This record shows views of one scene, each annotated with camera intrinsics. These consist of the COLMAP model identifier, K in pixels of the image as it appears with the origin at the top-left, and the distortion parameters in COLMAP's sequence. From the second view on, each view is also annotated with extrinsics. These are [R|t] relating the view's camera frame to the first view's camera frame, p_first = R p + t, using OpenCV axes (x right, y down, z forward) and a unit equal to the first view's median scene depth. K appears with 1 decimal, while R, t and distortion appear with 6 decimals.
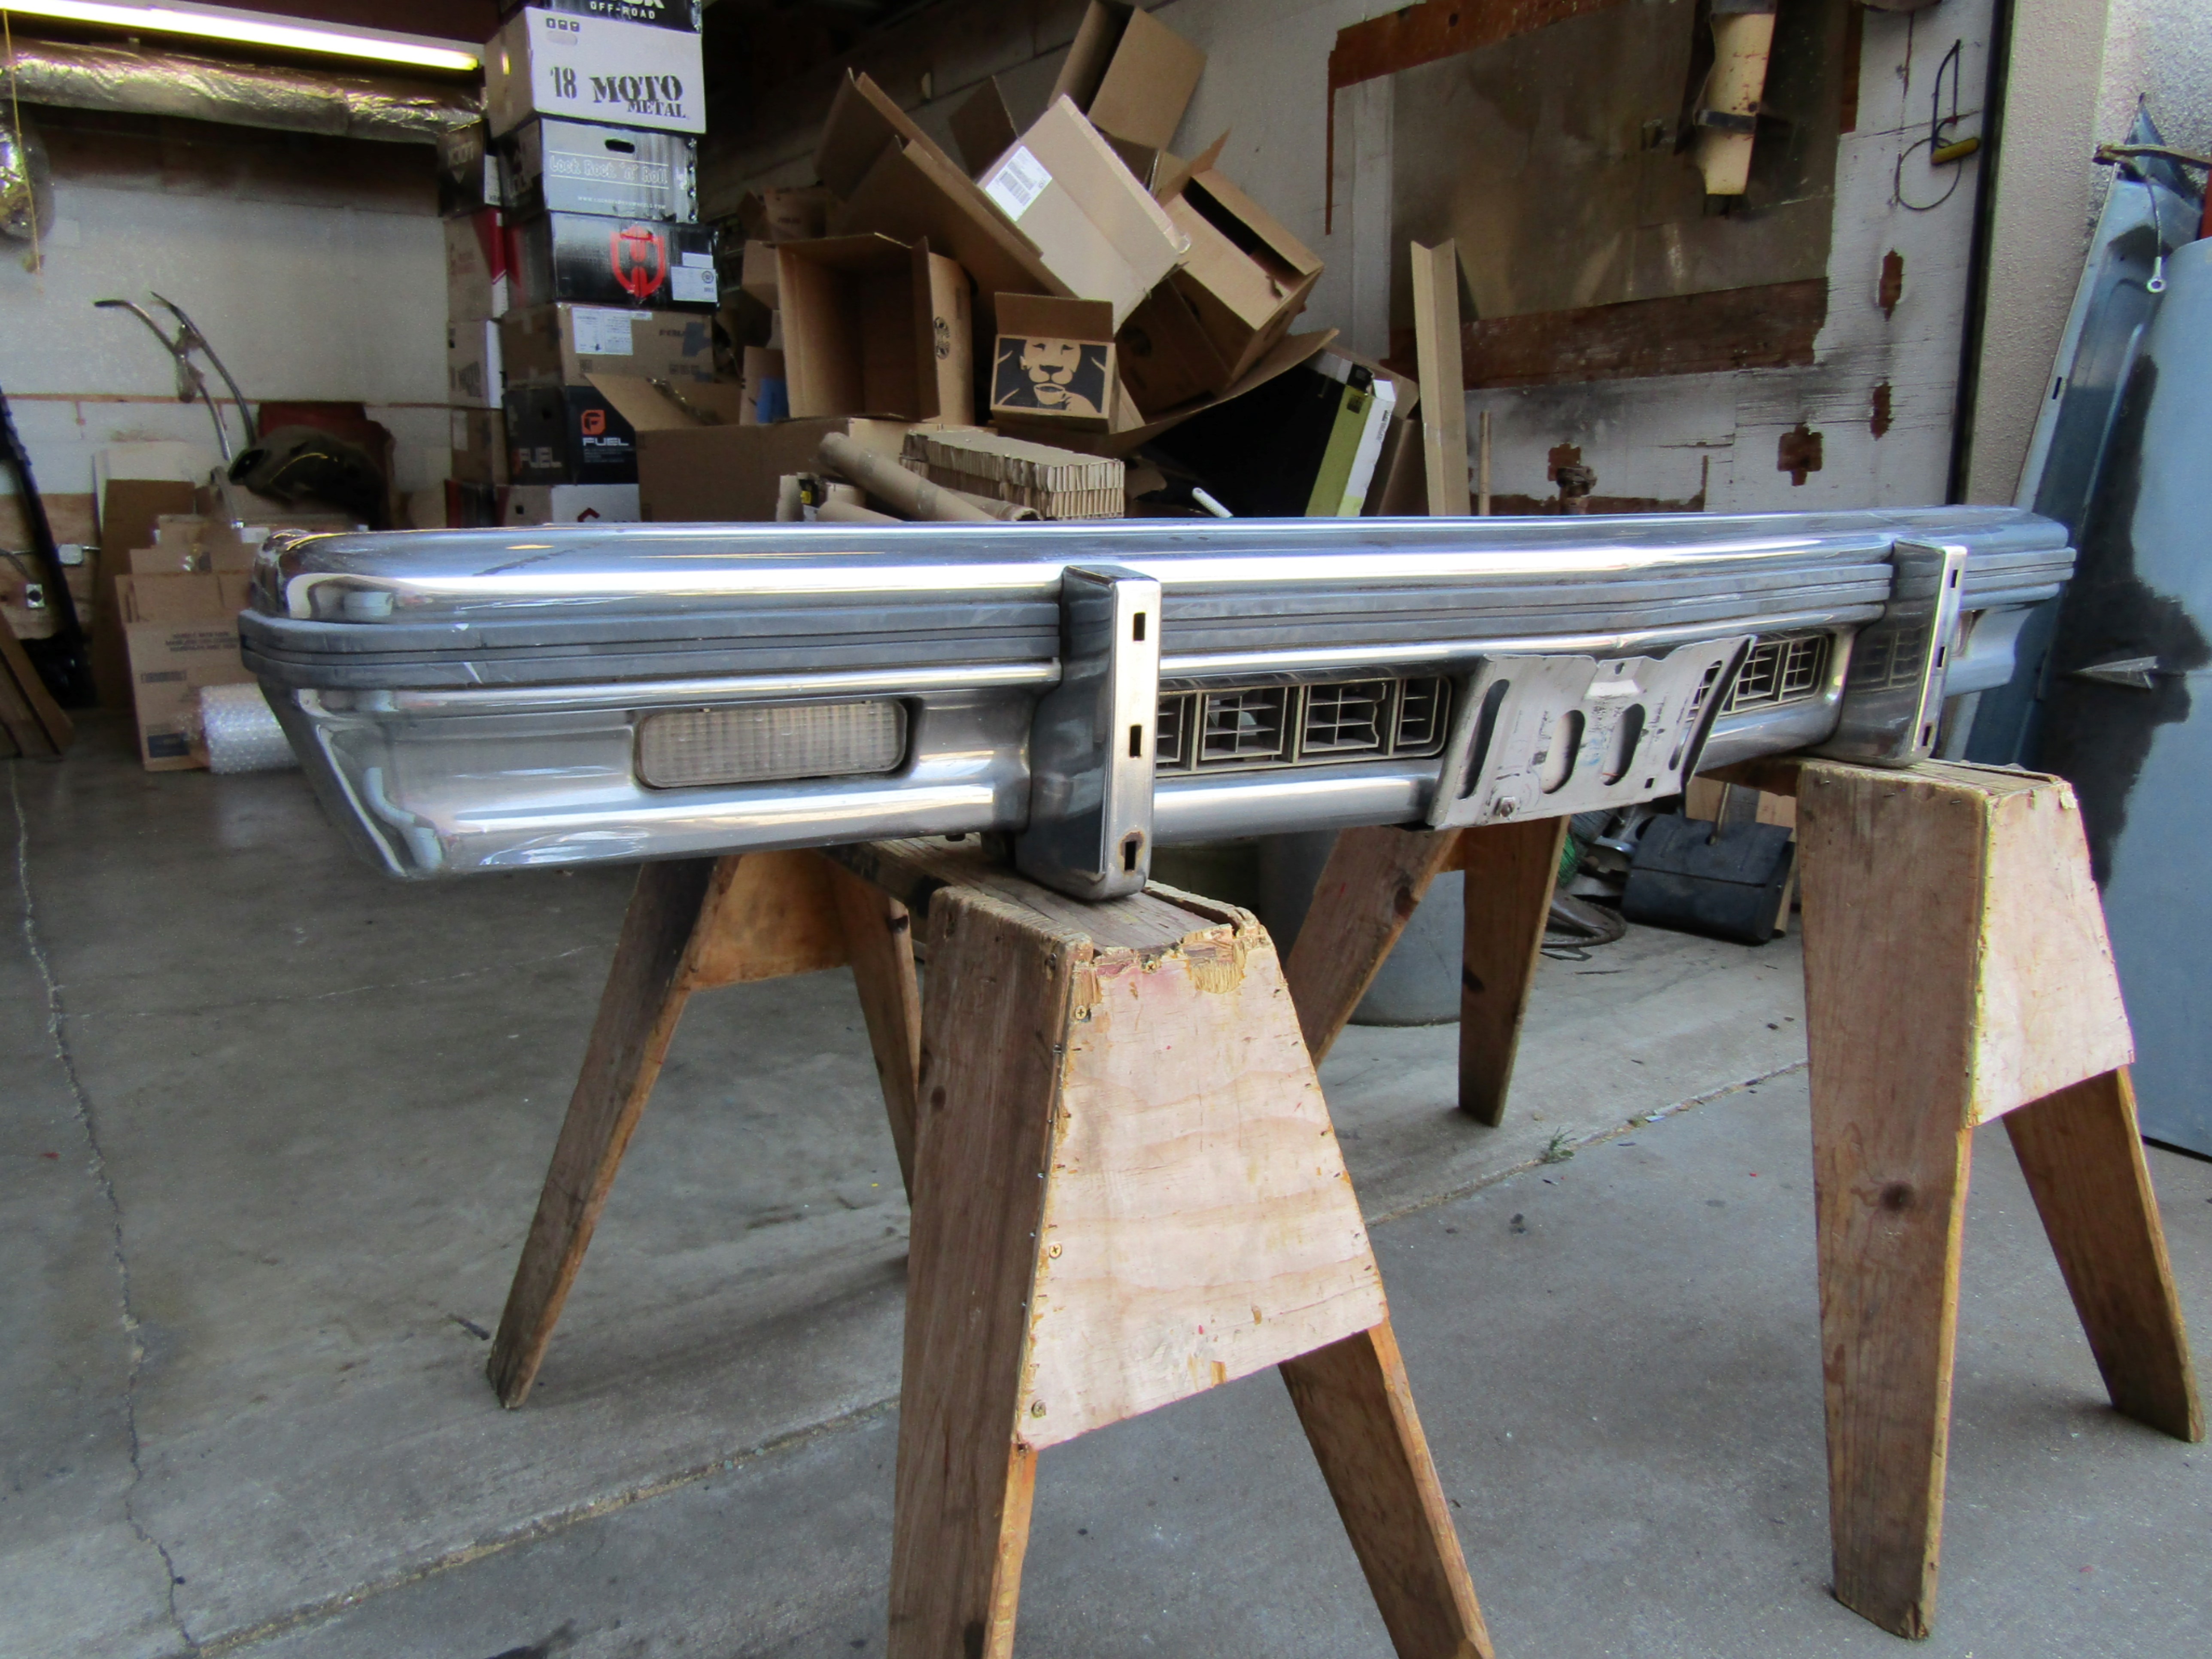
lens RADIAL K [[1576.9, 0, 1120.2], [0, 1576.9, 835.9], [0, 0, 1]] dist [-0.004782, -0.003046]
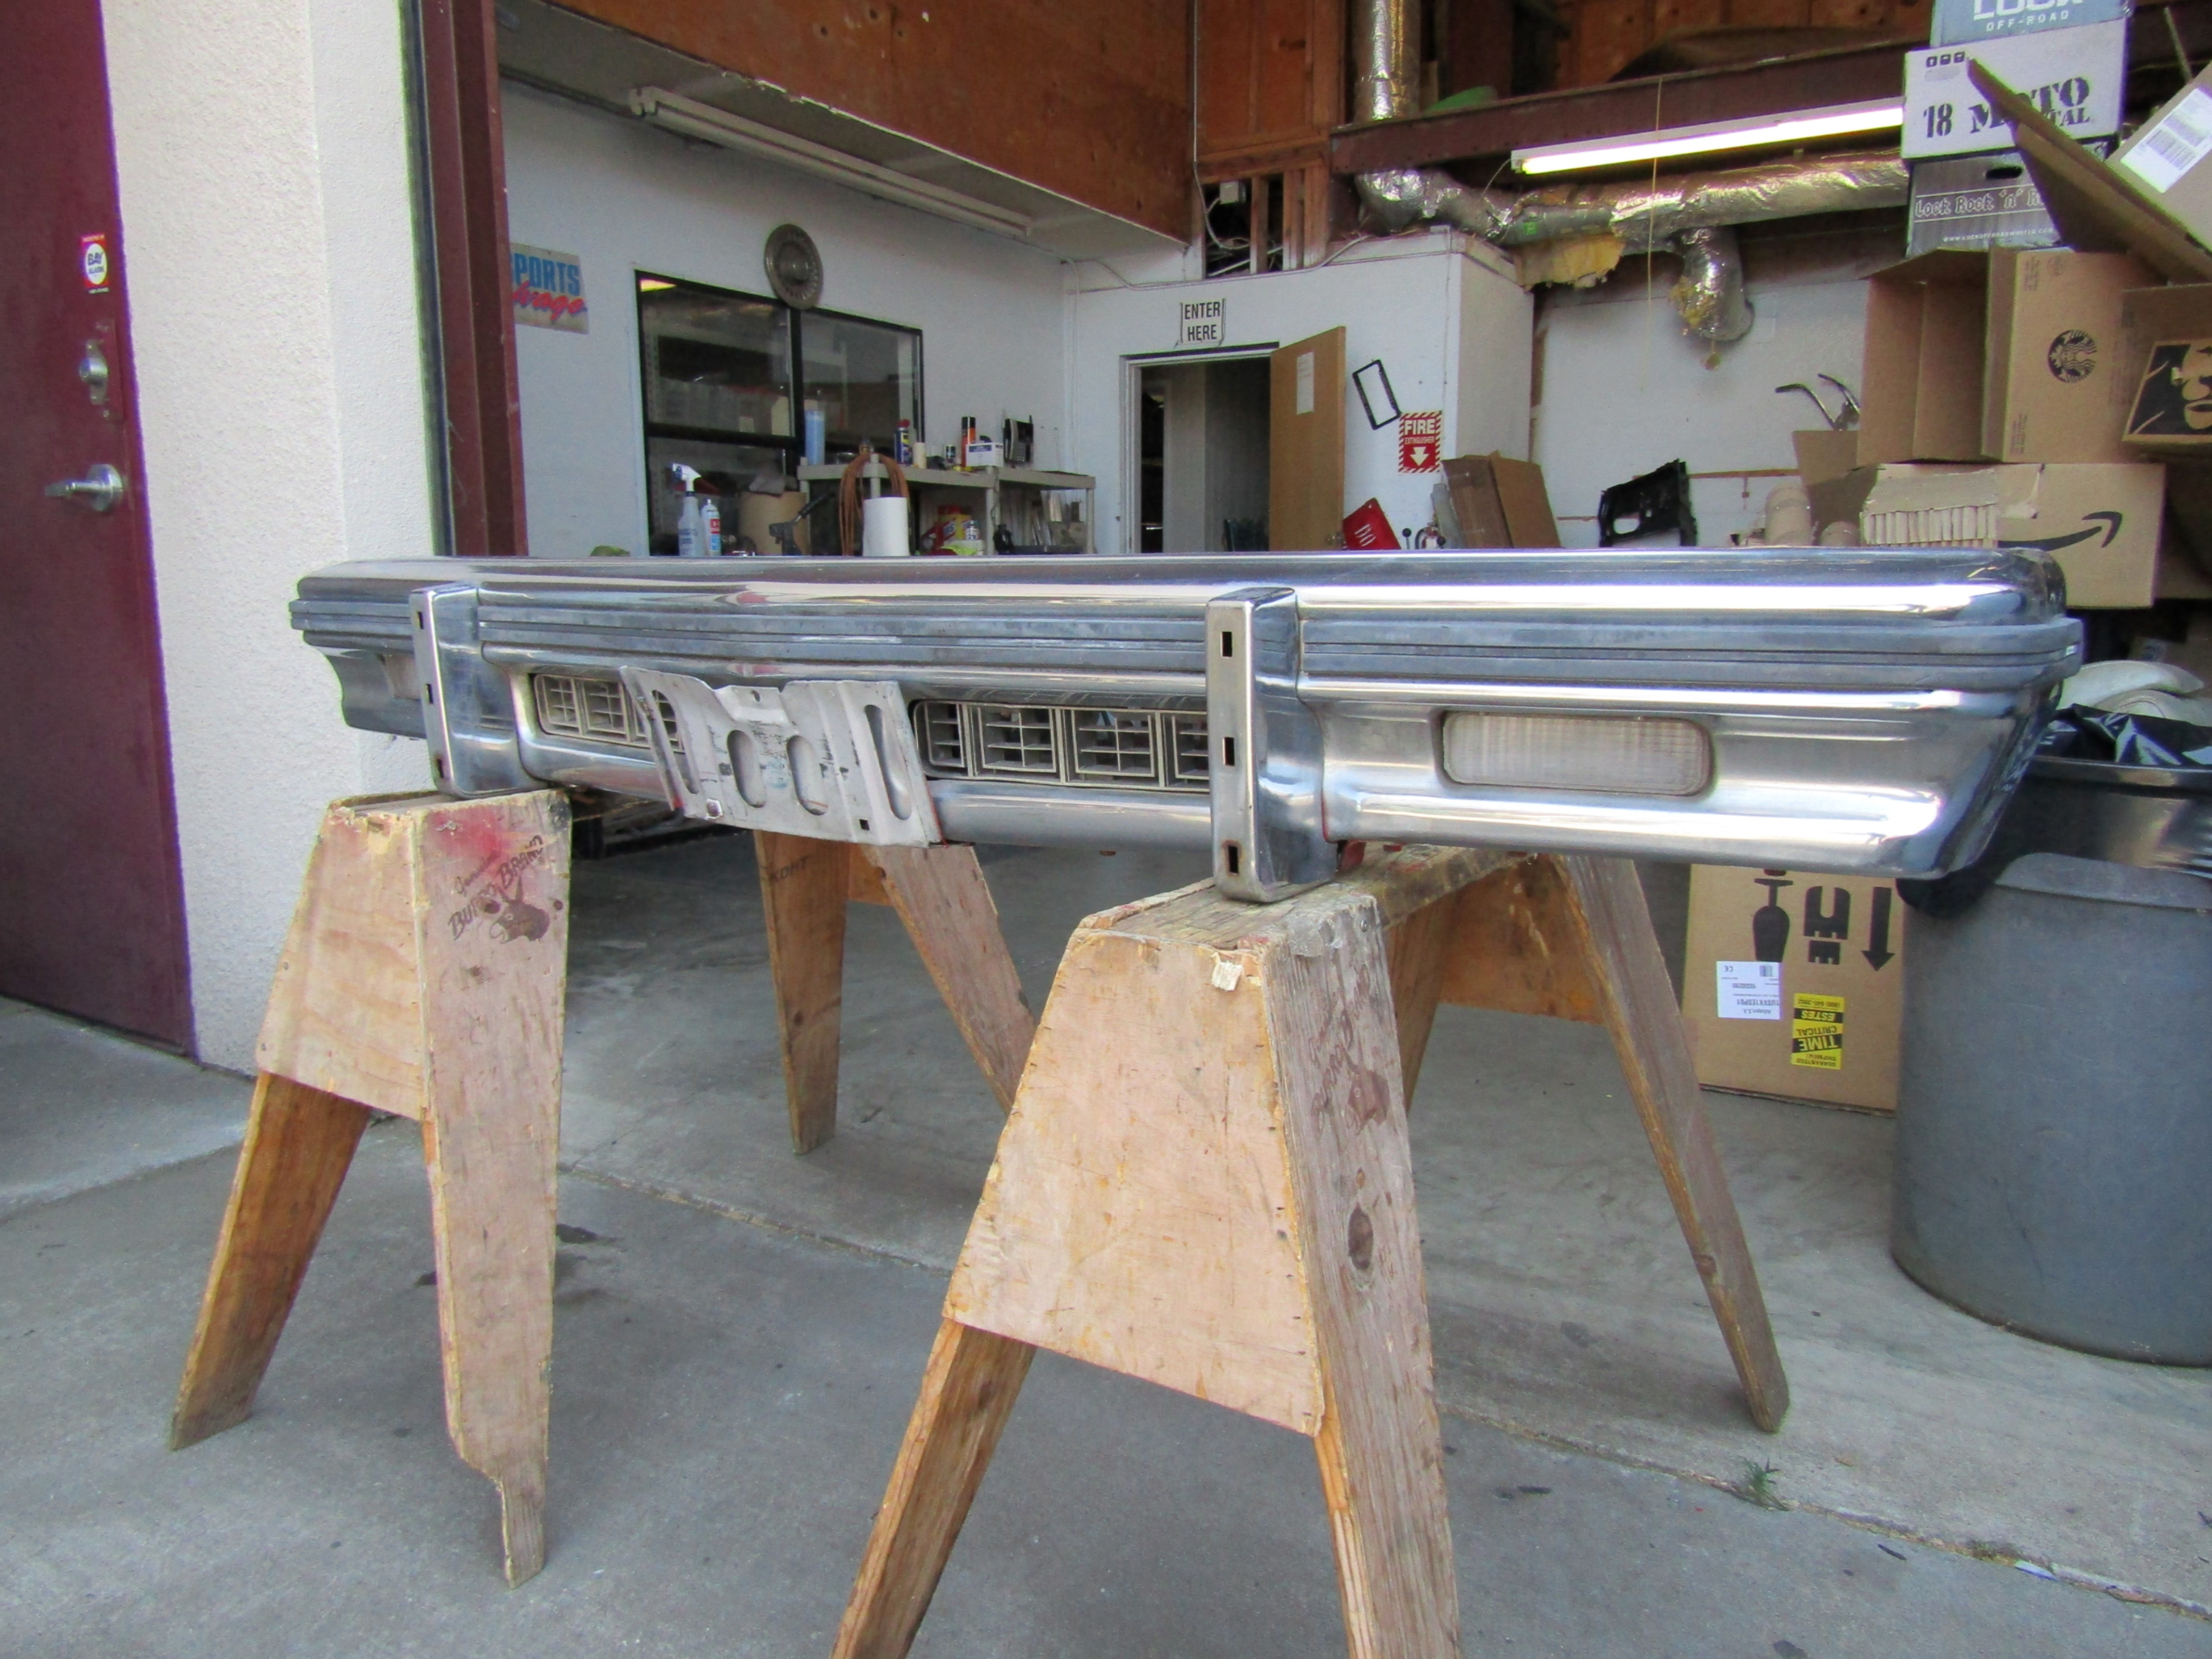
lens RADIAL K [[1586.6, 0, 1114.2], [0, 1586.6, 853.9], [0, 0, 1]] dist [0.002060, -0.003010]
pose [[0.405732, 0.164387, -0.899088, 1.078363], [-0.193409, 0.976858, 0.091327, -0.114157], [0.893294, 0.136838, 0.428136, 0.603264]]
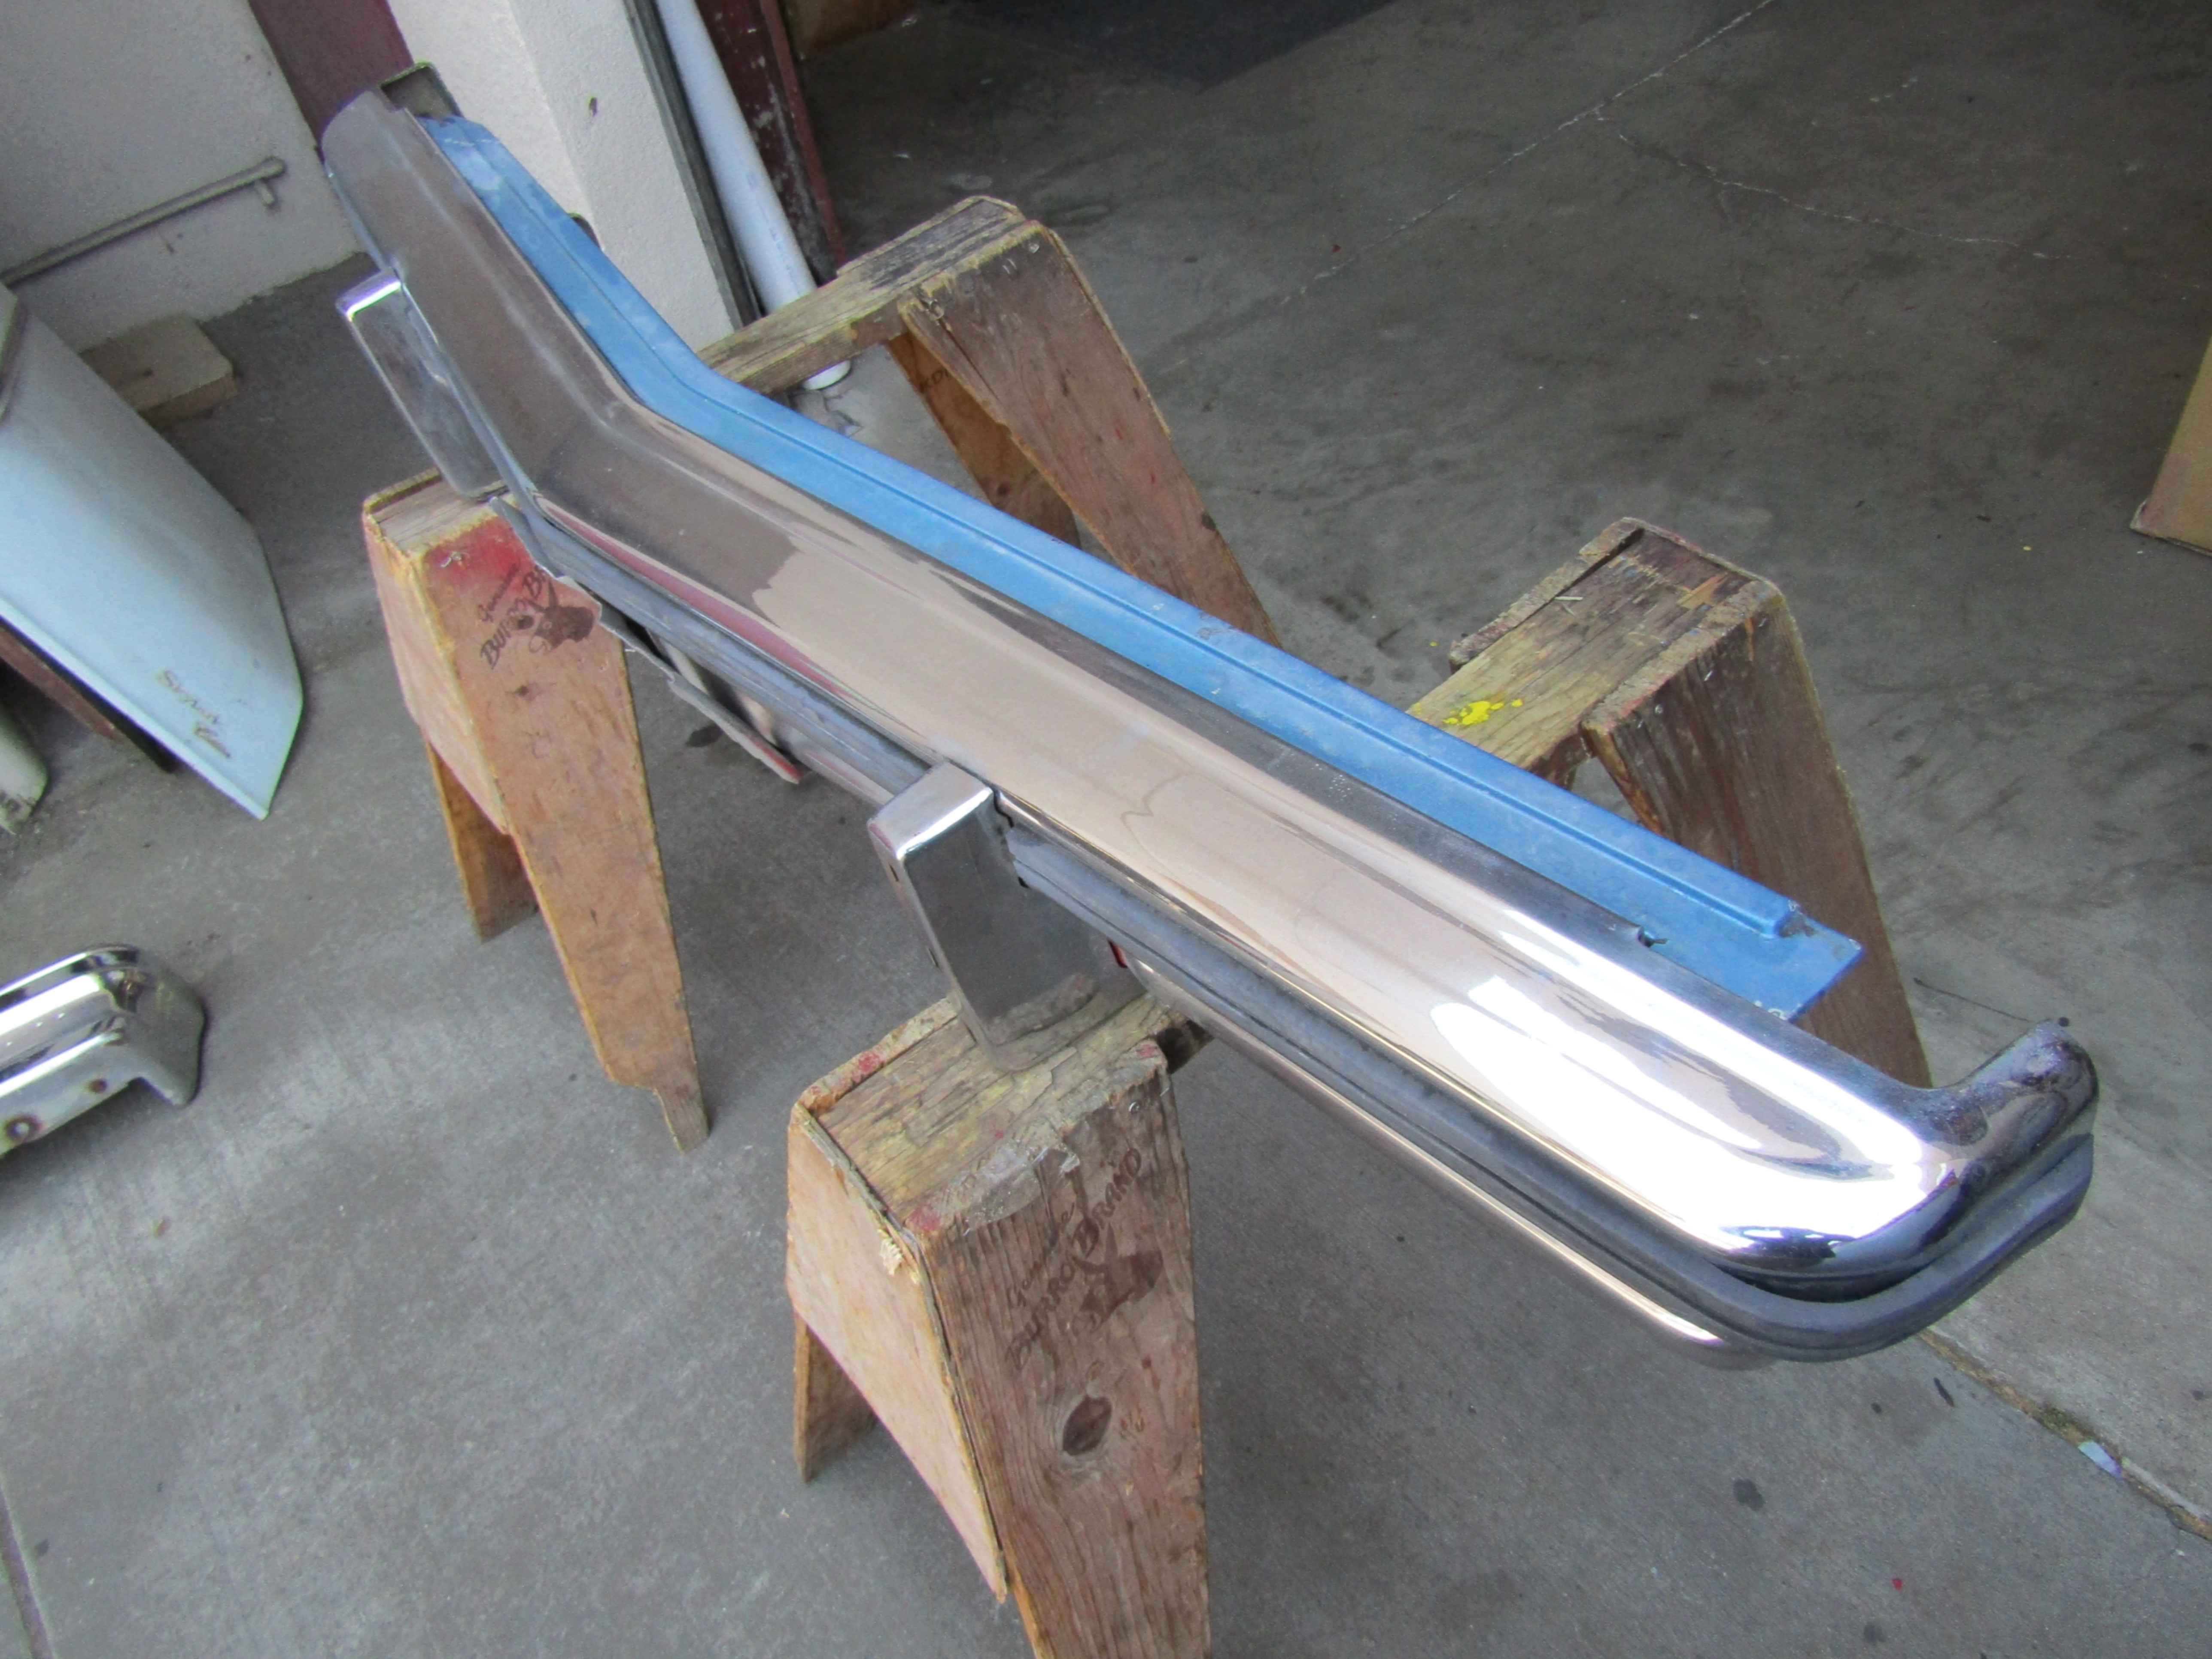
lens RADIAL K [[1579.5, 0, 1114.7], [0, 1579.5, 845.2], [0, 0, 1]] dist [0.000459, -0.001105]
pose [[0.089715, 0.705726, -0.702782, 0.844531], [-0.063863, 0.708251, 0.703066, -0.517053], [0.993918, -0.018194, 0.108611, 0.932329]]
